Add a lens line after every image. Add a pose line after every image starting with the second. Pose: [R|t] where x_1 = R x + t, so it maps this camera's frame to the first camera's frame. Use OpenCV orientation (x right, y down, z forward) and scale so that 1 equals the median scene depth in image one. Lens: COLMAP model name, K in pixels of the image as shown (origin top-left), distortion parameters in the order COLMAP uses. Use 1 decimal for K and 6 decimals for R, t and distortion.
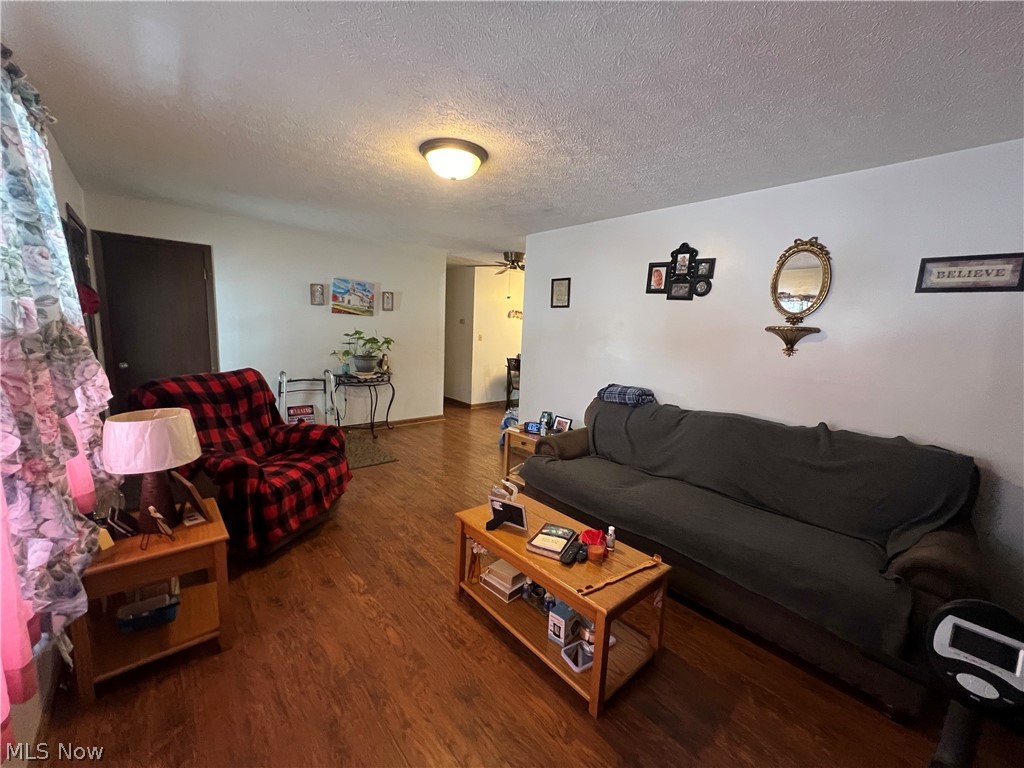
lens RADIAL K [[407.8, 0, 511.2], [0, 407.8, 385.9], [0, 0, 1]] dist [-0.002059, 0.000361]
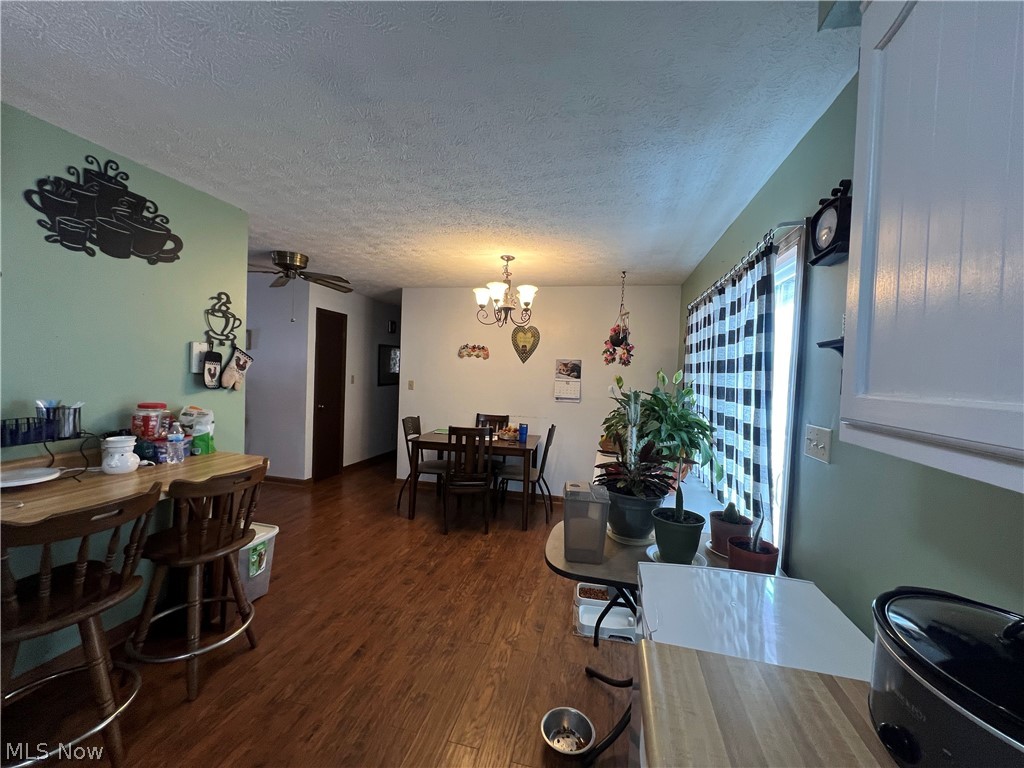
lens RADIAL K [[407.8, 0, 511.2], [0, 407.8, 385.9], [0, 0, 1]] dist [-0.002059, 0.000361]
pose [[0.576892, 0.007434, -0.816787, 1.331207], [-0.134973, 0.987080, -0.086347, -0.175796], [0.805592, 0.160057, 0.570442, 1.617732]]
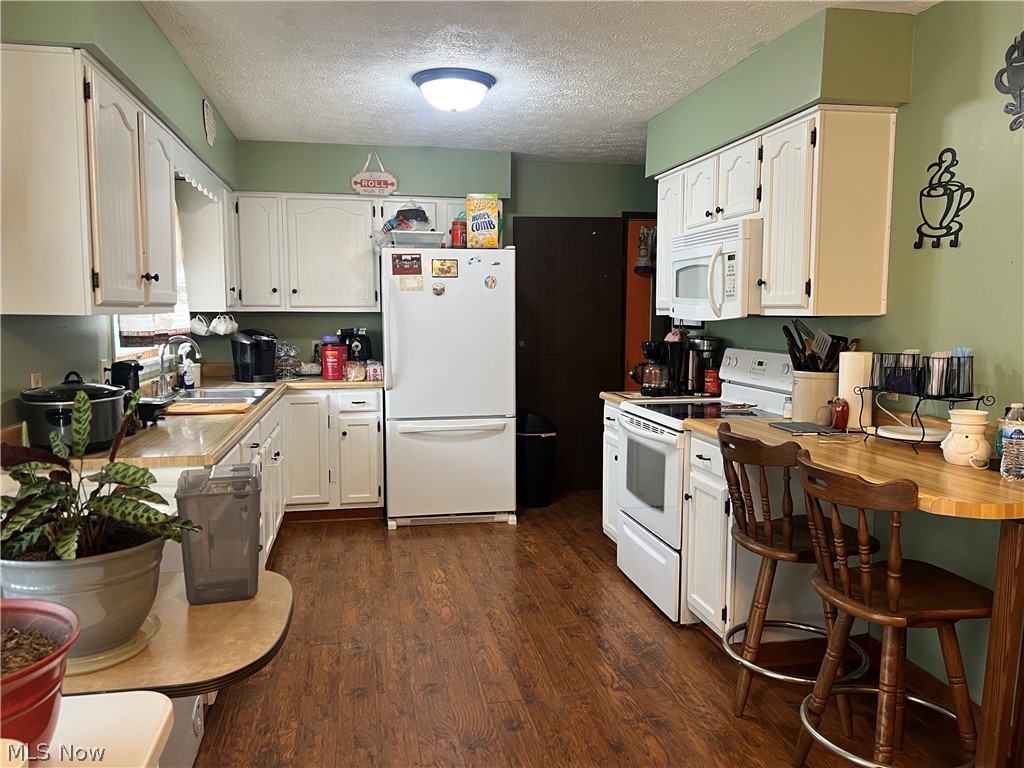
lens RADIAL K [[771.0, 0, 505.9], [0, 771.0, 390.1], [0, 0, 1]] dist [0.069288, -0.070358]
pose [[-0.862155, -0.098750, 0.496928, 0.541695], [0.032744, 0.967910, 0.249154, -0.292733], [-0.505586, 0.231081, -0.831255, 2.336533]]
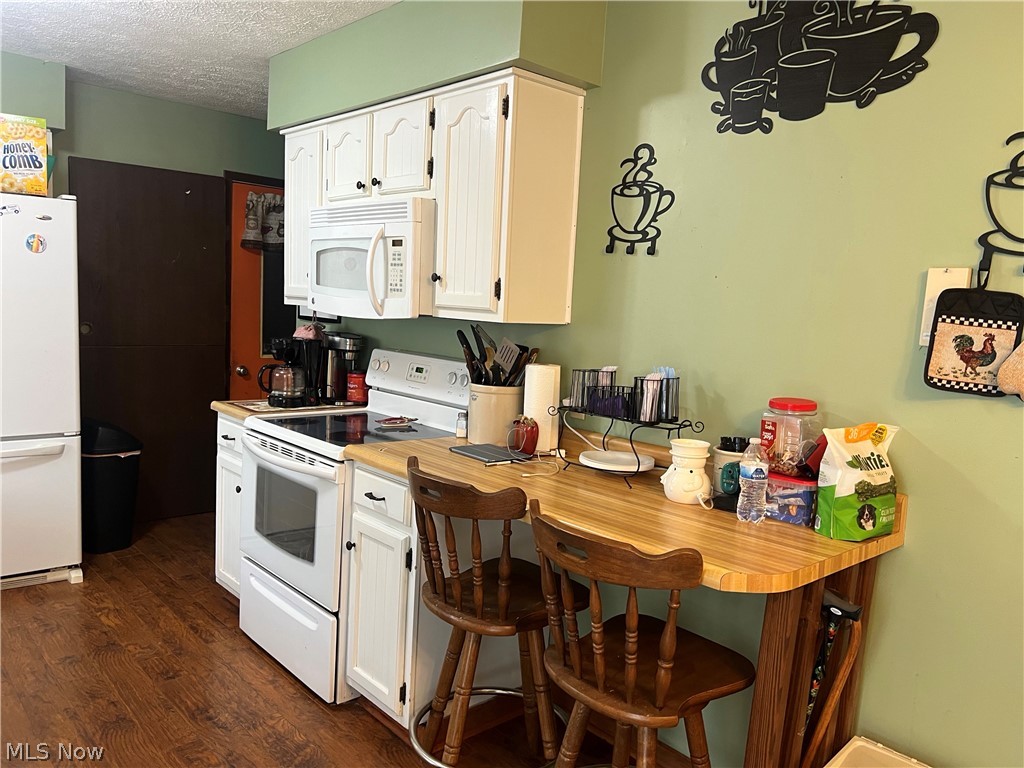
lens RADIAL K [[768.1, 0, 512.7], [0, 768.1, 389.3], [0, 0, 1]] dist [0.063261, -0.068564]
pose [[-0.994880, -0.098123, -0.024220, 0.699266], [-0.101051, 0.961404, 0.255913, -0.269004], [-0.001825, 0.257050, -0.966396, 2.123476]]
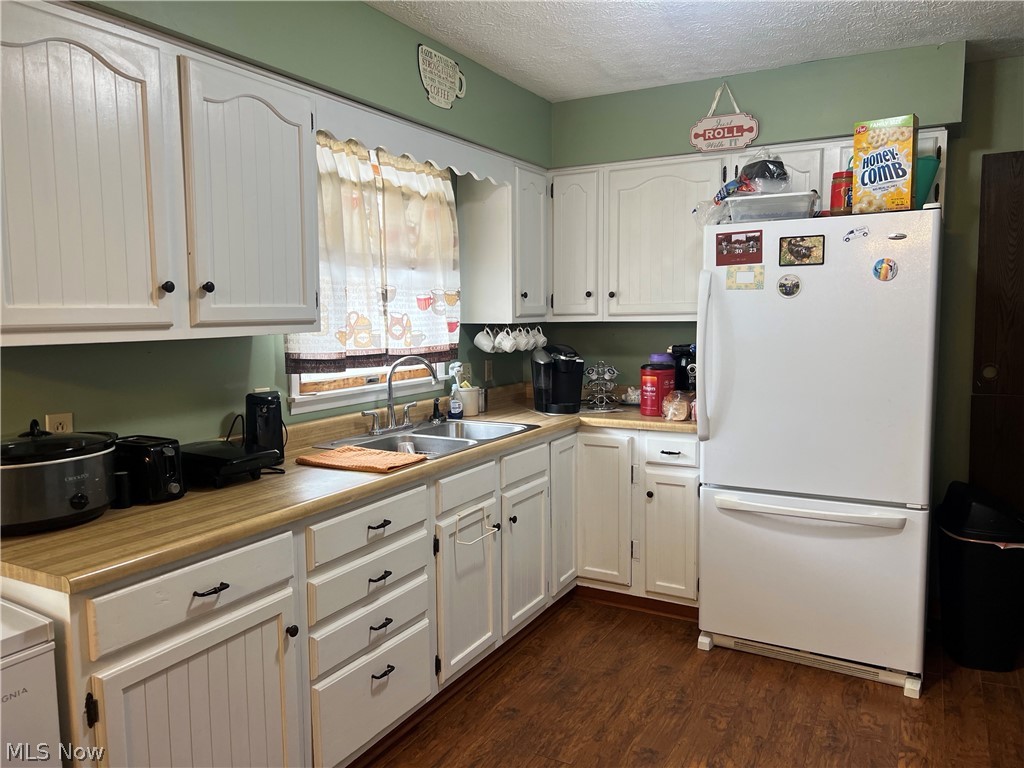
lens RADIAL K [[768.1, 0, 512.7], [0, 768.1, 389.3], [0, 0, 1]] dist [0.063261, -0.068564]
pose [[-0.344623, -0.139238, 0.928358, 0.656186], [0.129503, 0.972432, 0.193922, -0.215198], [-0.929766, 0.187055, -0.317090, 1.737681]]
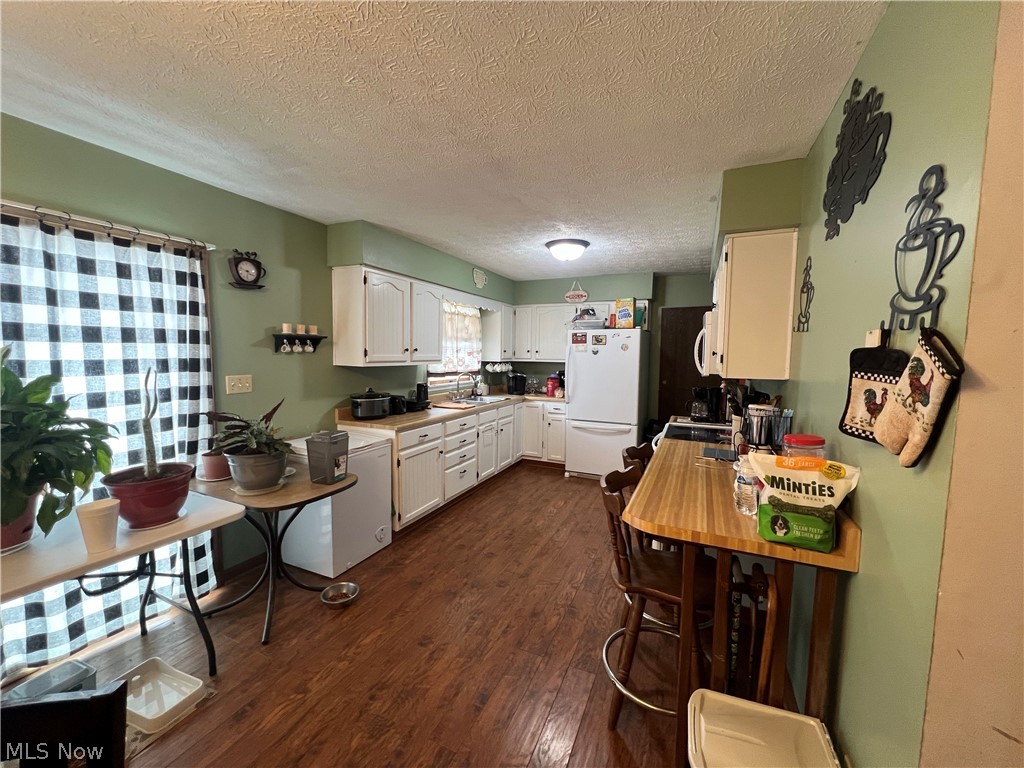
lens RADIAL K [[407.8, 0, 511.2], [0, 407.8, 385.9], [0, 0, 1]] dist [-0.002059, 0.000361]
pose [[-0.403975, -0.125318, 0.906146, 0.205843], [0.101893, 0.978243, 0.180715, -0.286238], [-0.909078, 0.165334, -0.382417, 1.964564]]
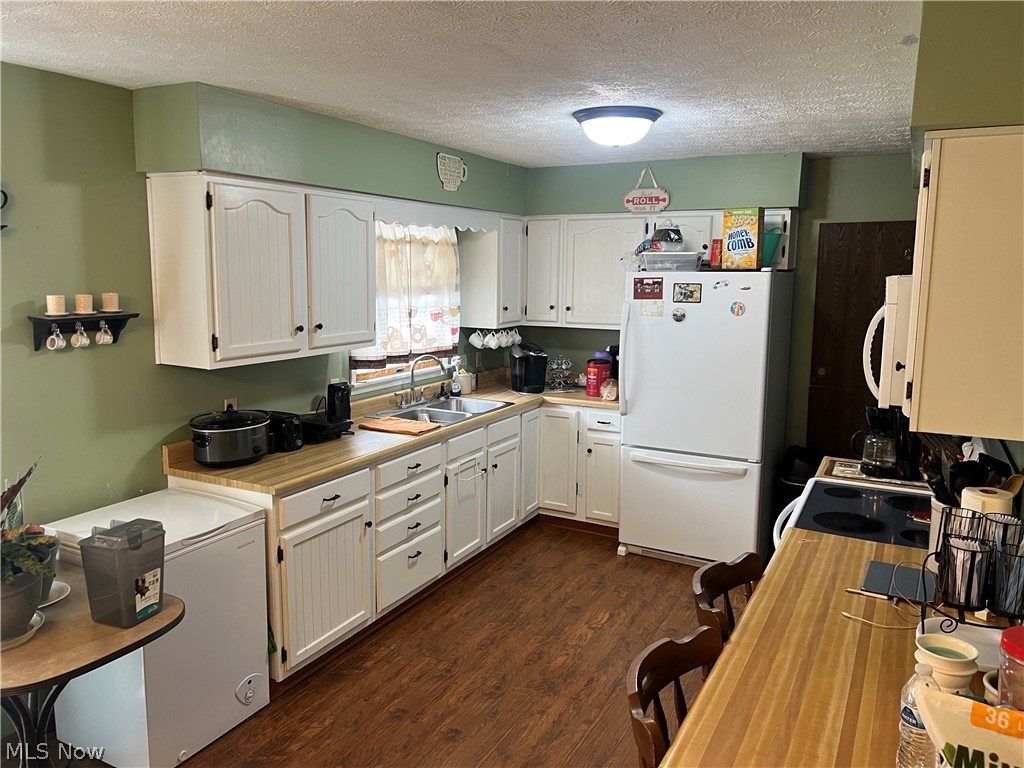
lens RADIAL K [[766.4, 0, 503.5], [0, 766.4, 379.6], [0, 0, 1]] dist [0.079838, -0.128486]
pose [[-0.350370, -0.186754, 0.917804, 0.230708], [0.111193, 0.964696, 0.238743, -0.368447], [-0.929988, 0.185701, -0.317234, 1.873477]]
